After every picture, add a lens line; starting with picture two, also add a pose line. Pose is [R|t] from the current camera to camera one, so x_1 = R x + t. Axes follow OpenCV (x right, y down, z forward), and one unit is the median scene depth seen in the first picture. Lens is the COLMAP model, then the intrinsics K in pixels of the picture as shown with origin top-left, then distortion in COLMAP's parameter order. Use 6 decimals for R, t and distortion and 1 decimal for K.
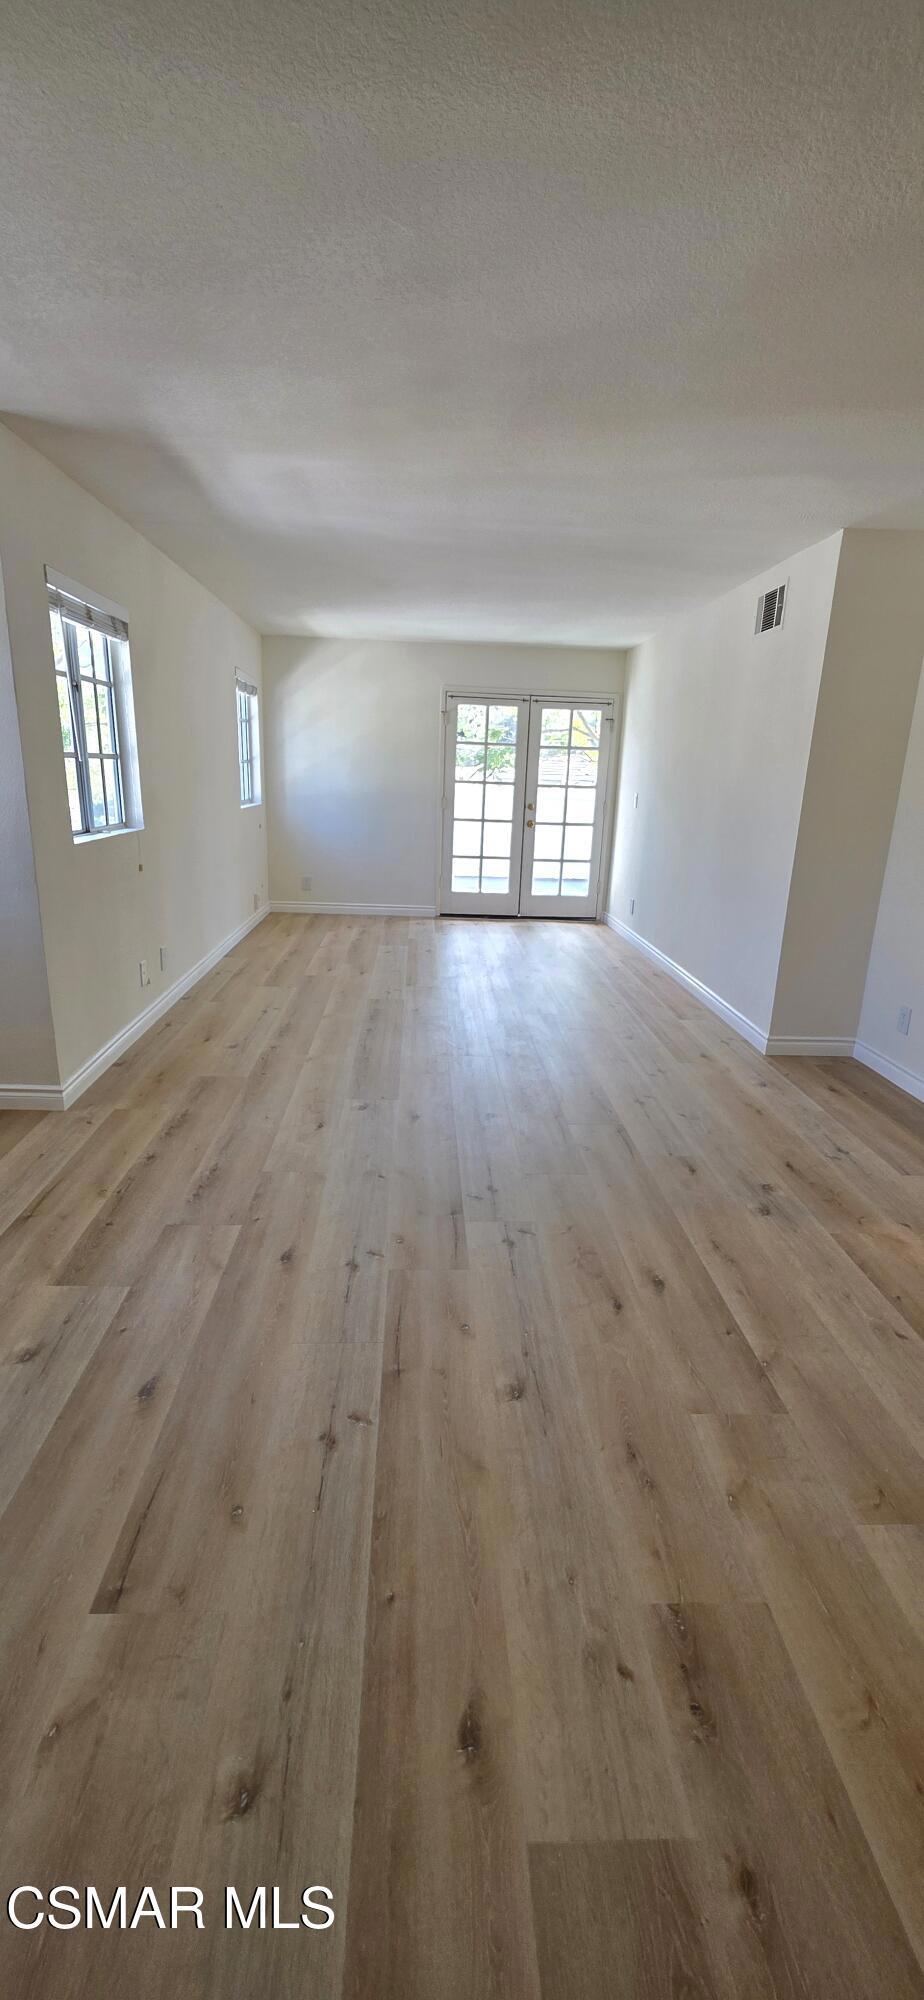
lens RADIAL K [[822.3, 0, 462.0], [0, 822.3, 1000.0], [0, 0, 1]] dist [-0.001148, -0.000404]
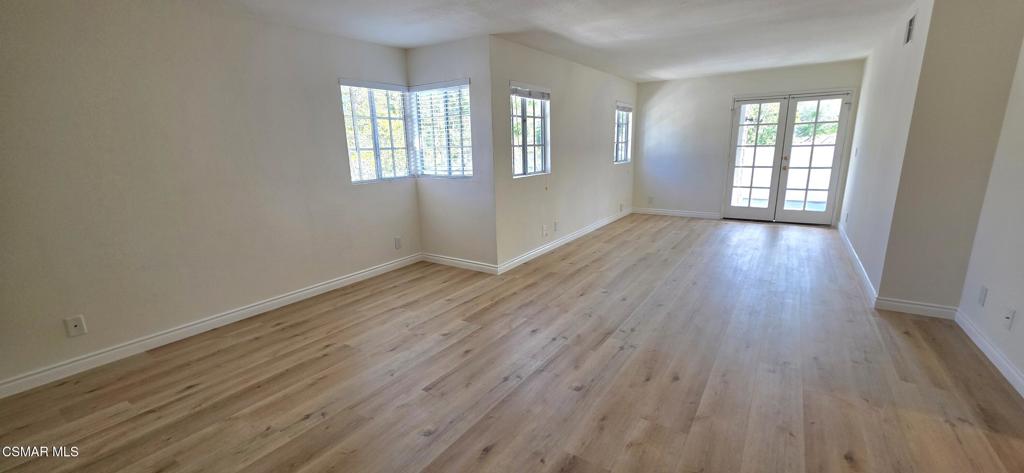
lens RADIAL K [[421.0, 0, 495.2], [0, 421.0, 240.2], [0, 0, 1]] dist [-0.001148, -0.000404]
pose [[0.786868, 0.081736, -0.611684, 0.311826], [-0.114494, 0.993317, -0.014553, 0.035782], [0.606407, 0.081486, 0.790968, -0.107363]]
